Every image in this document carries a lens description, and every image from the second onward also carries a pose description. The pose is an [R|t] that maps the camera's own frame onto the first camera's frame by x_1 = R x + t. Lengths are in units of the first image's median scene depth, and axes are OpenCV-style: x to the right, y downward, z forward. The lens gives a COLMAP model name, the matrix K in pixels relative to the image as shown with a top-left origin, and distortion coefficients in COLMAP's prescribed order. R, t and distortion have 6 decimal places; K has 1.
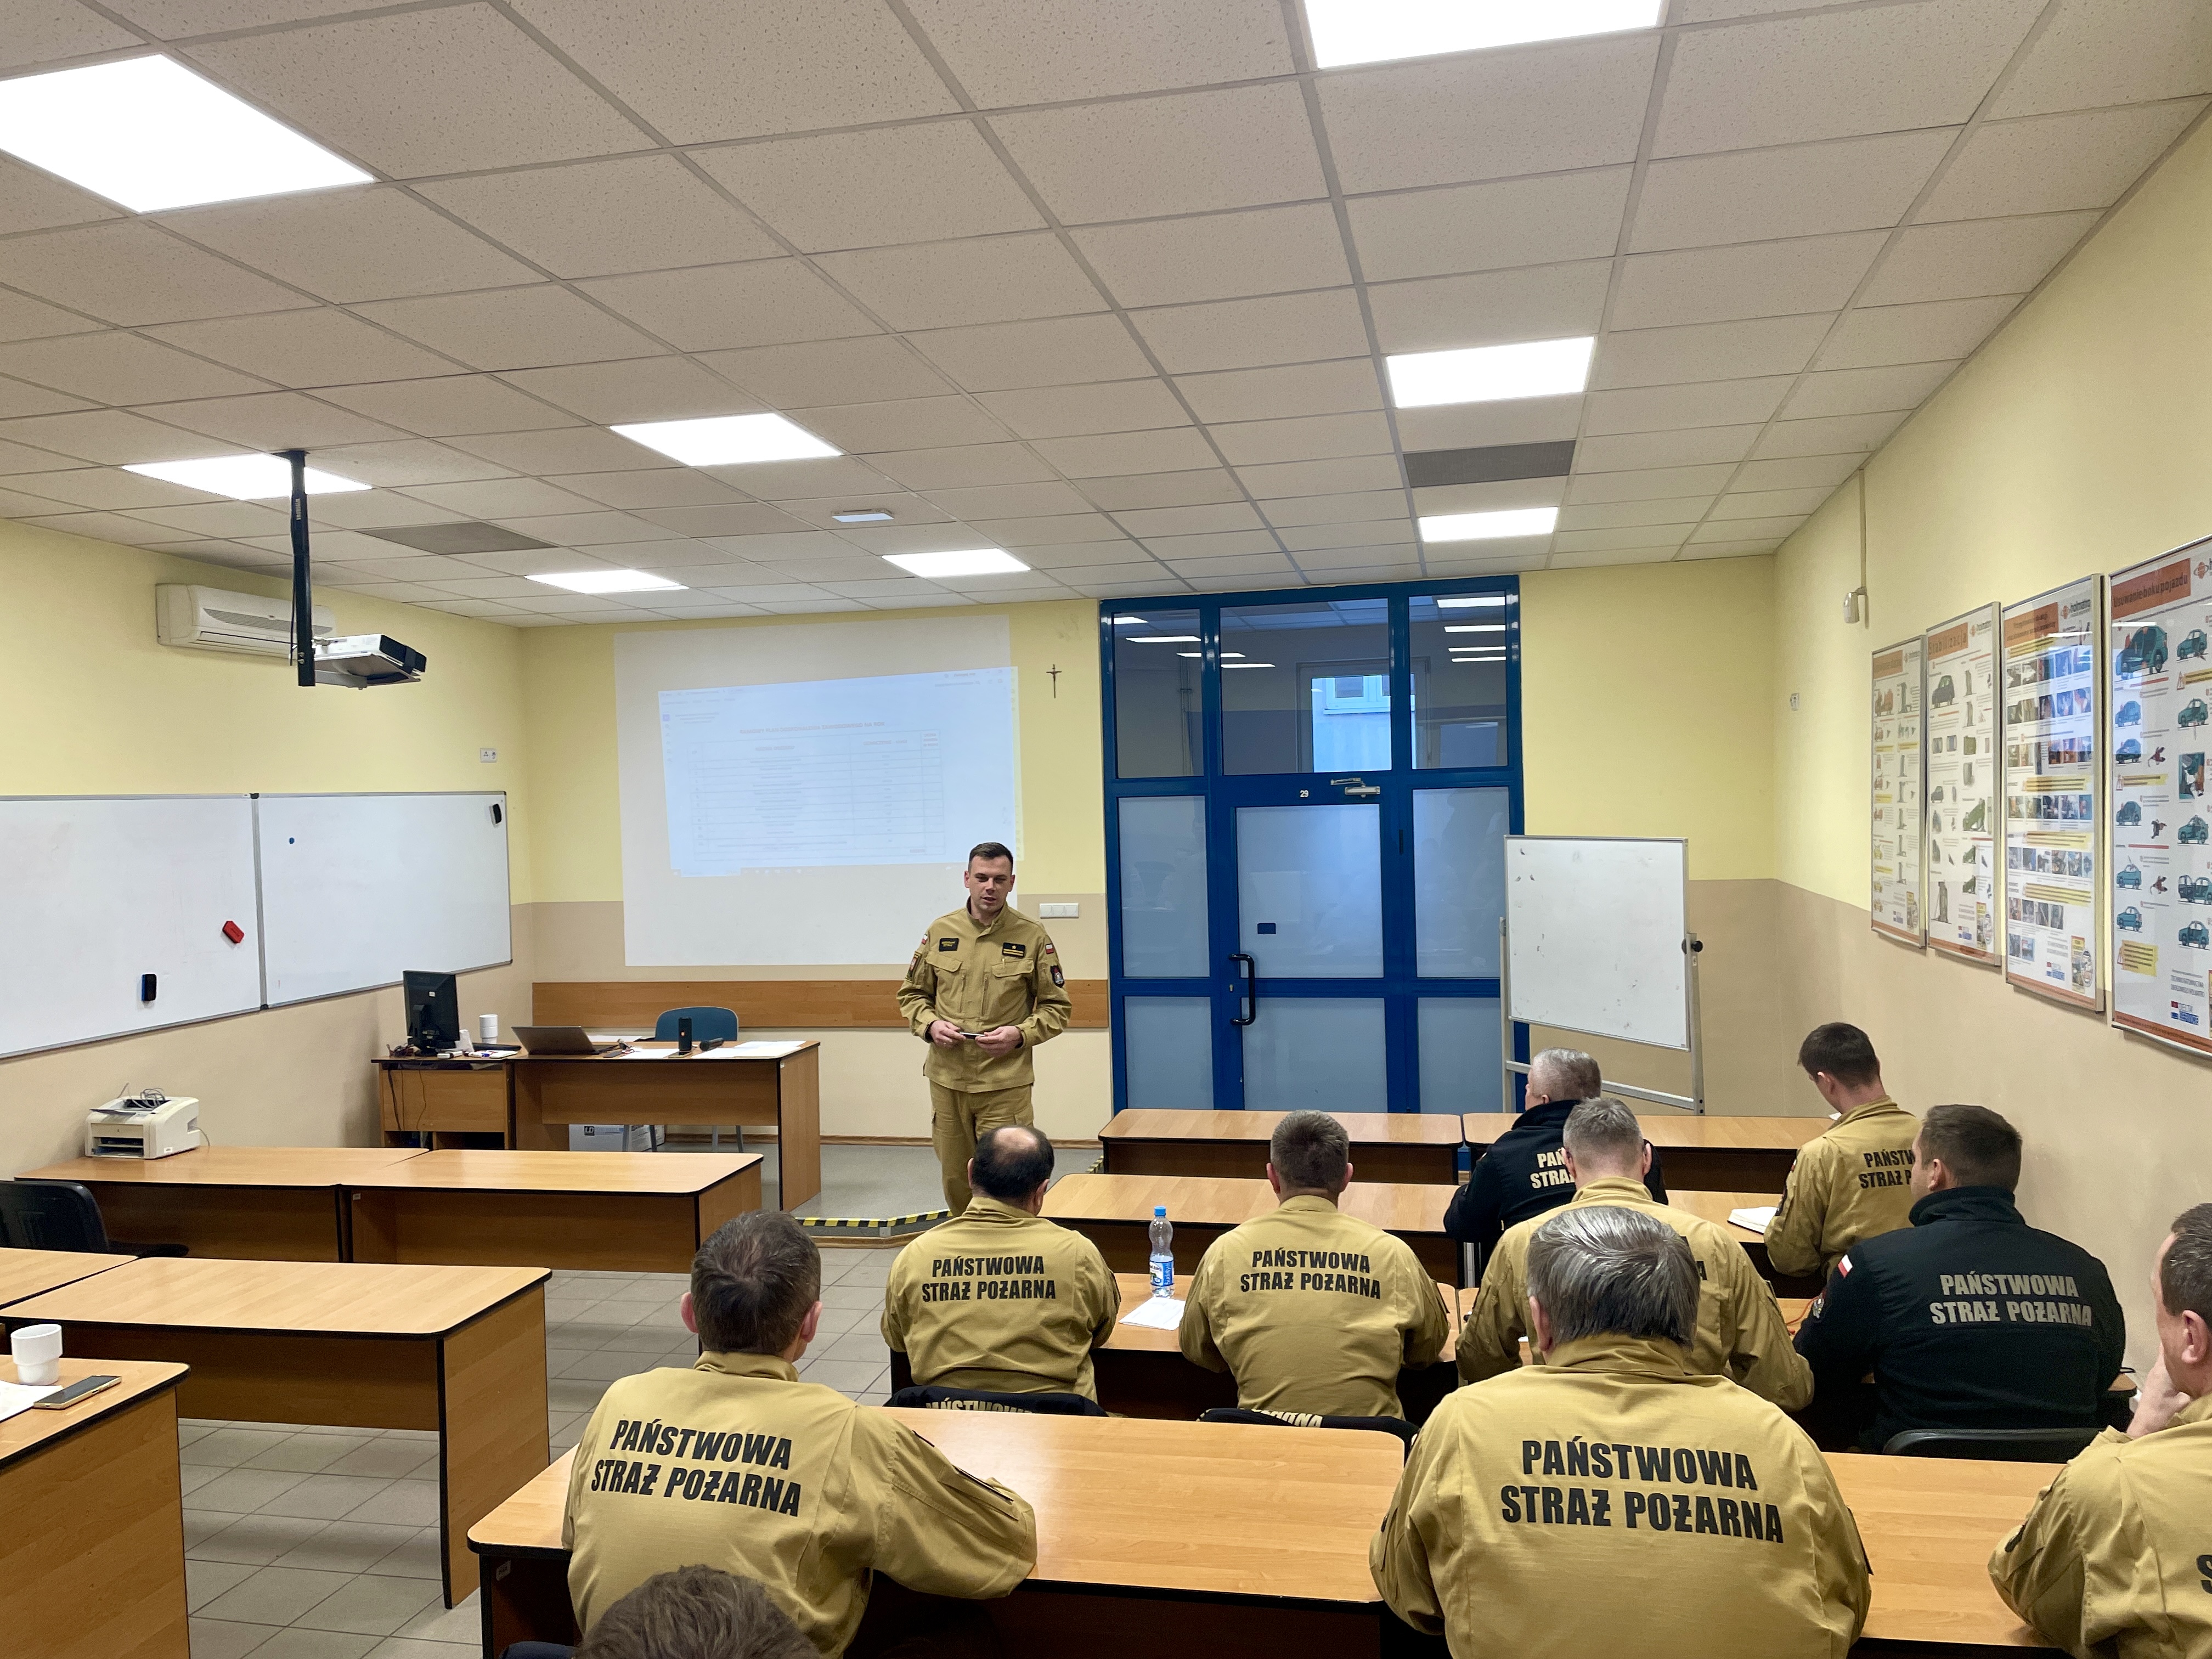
lens RADIAL K [[1672.5, 0, 1107.4], [0, 1672.5, 874.1], [0, 0, 1]] dist [0.031408, -0.058110]
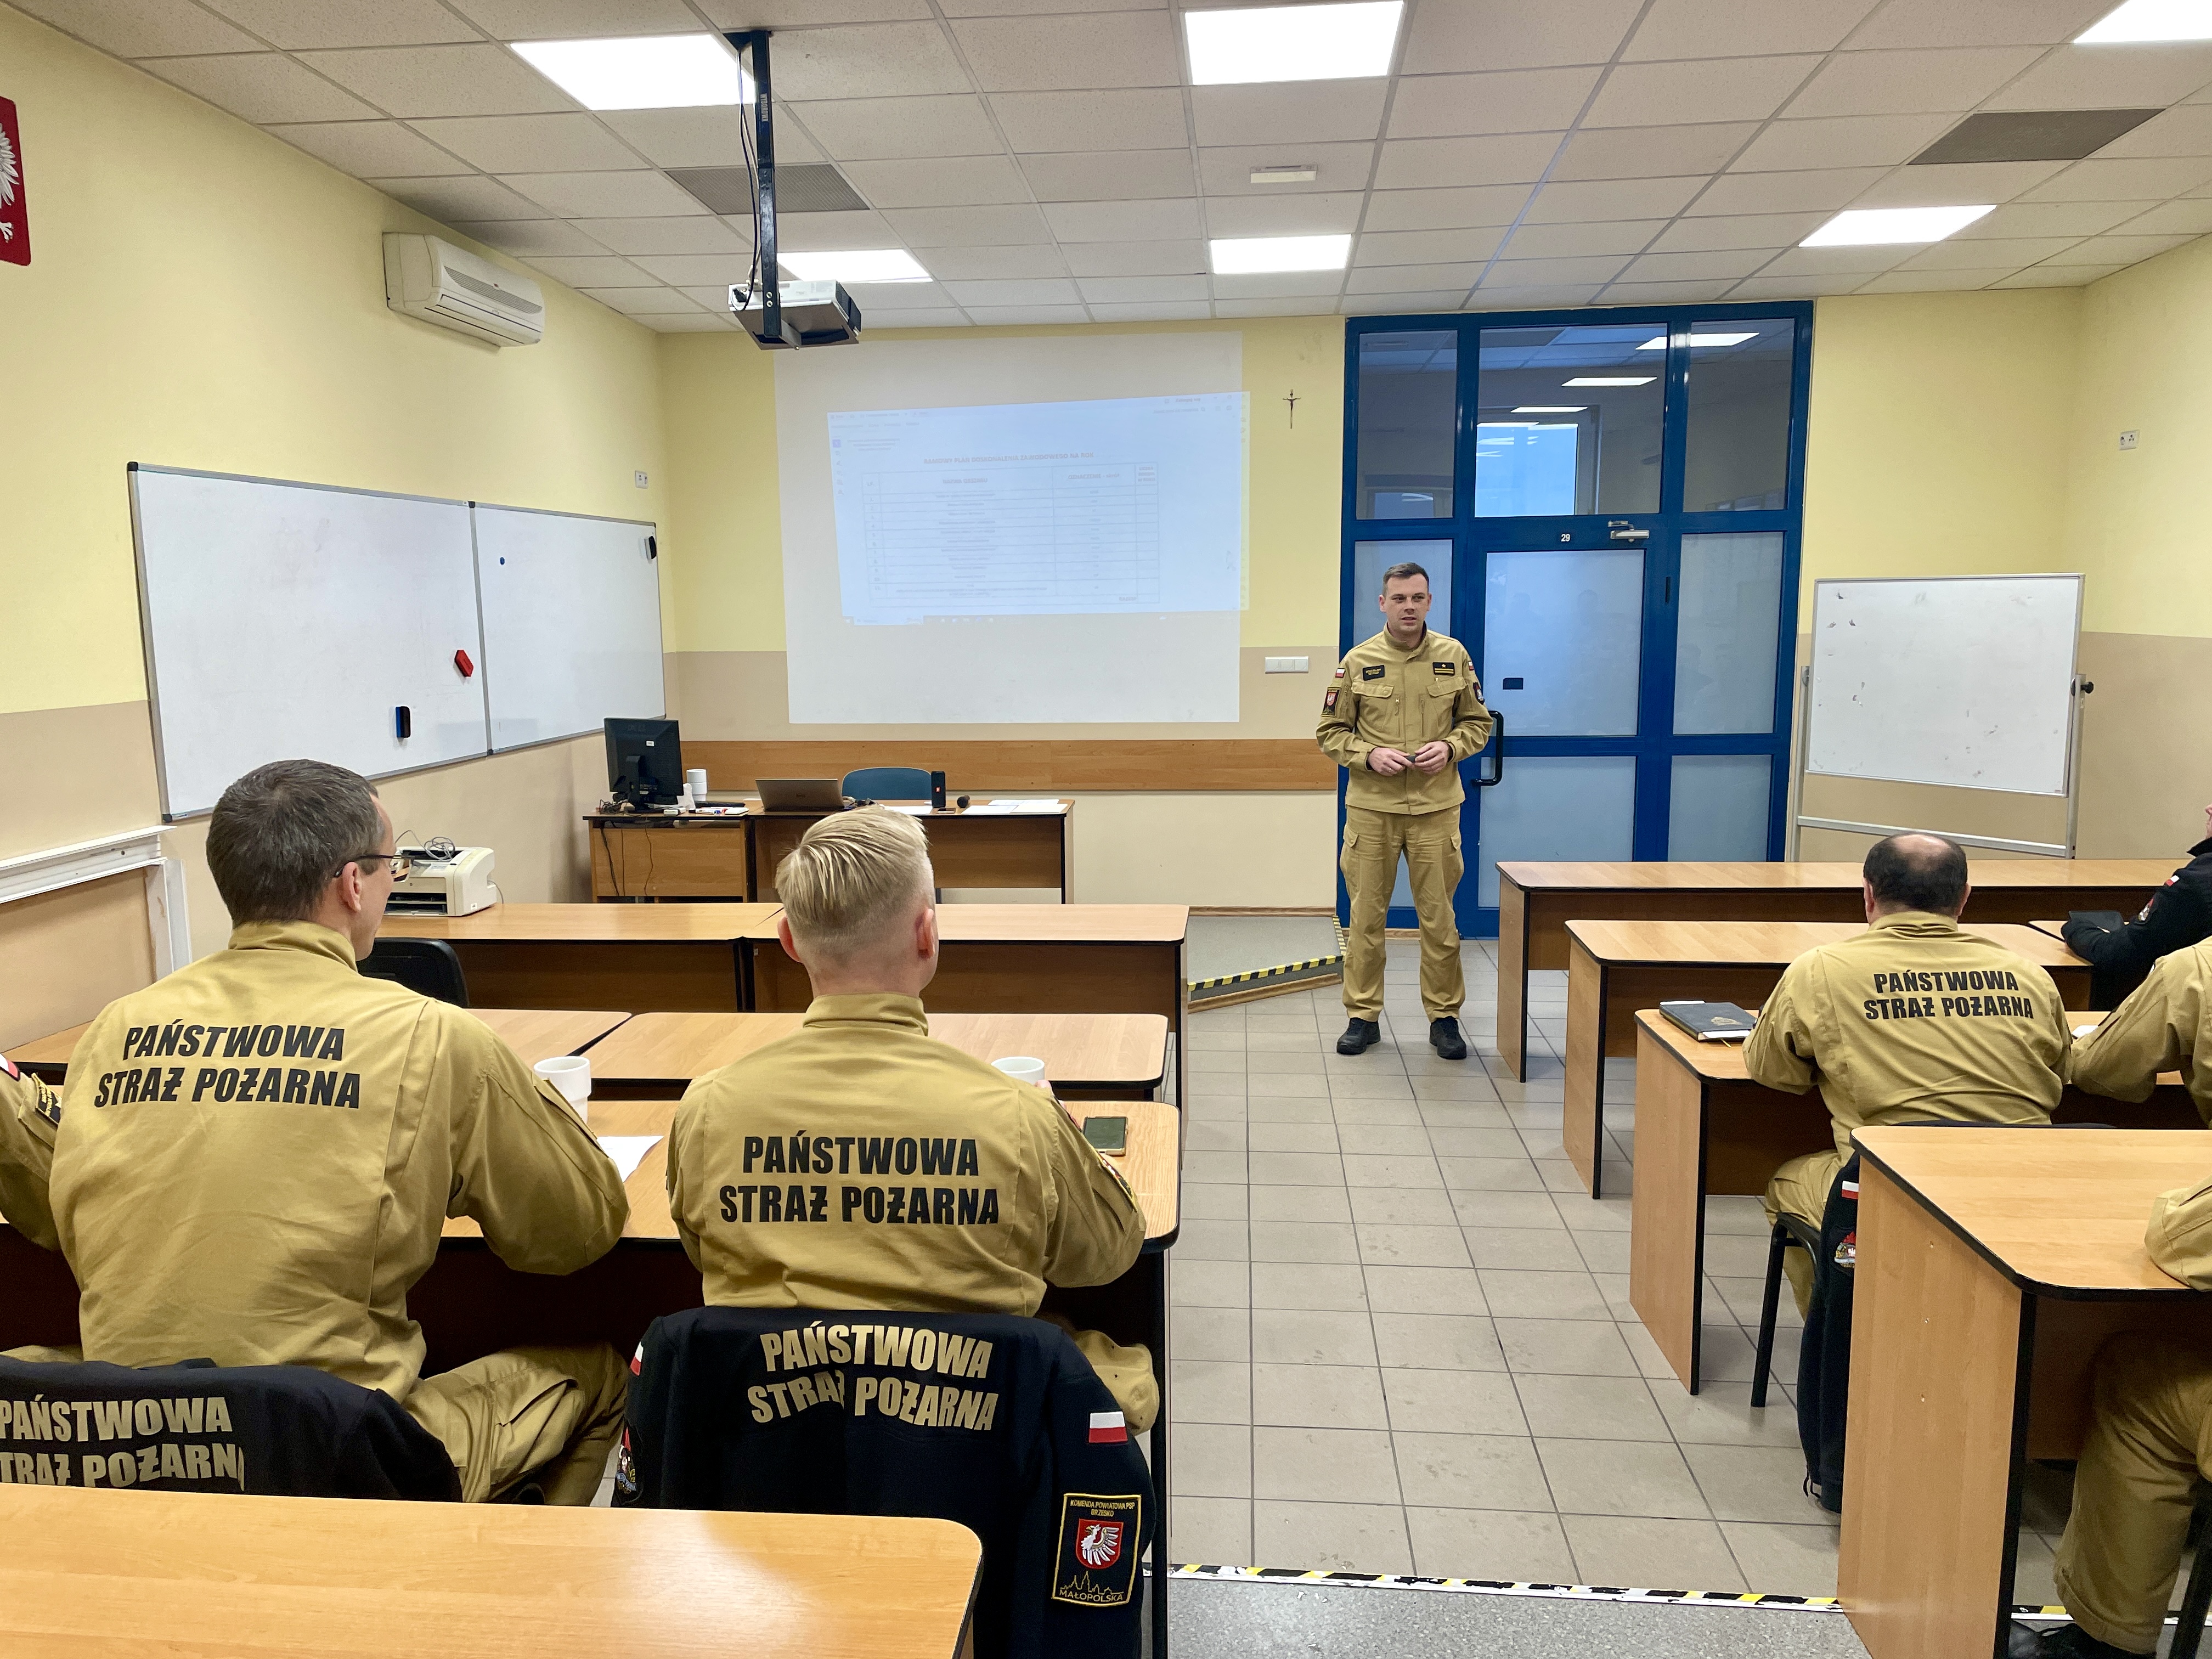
lens RADIAL K [[1672.5, 0, 1107.4], [0, 1672.5, 874.1], [0, 0, 1]] dist [0.031408, -0.058110]
pose [[0.992268, -0.005177, 0.124007, -0.271271], [-0.008917, 0.993574, 0.112835, 0.037853], [-0.123794, -0.113068, 0.985845, 0.089892]]
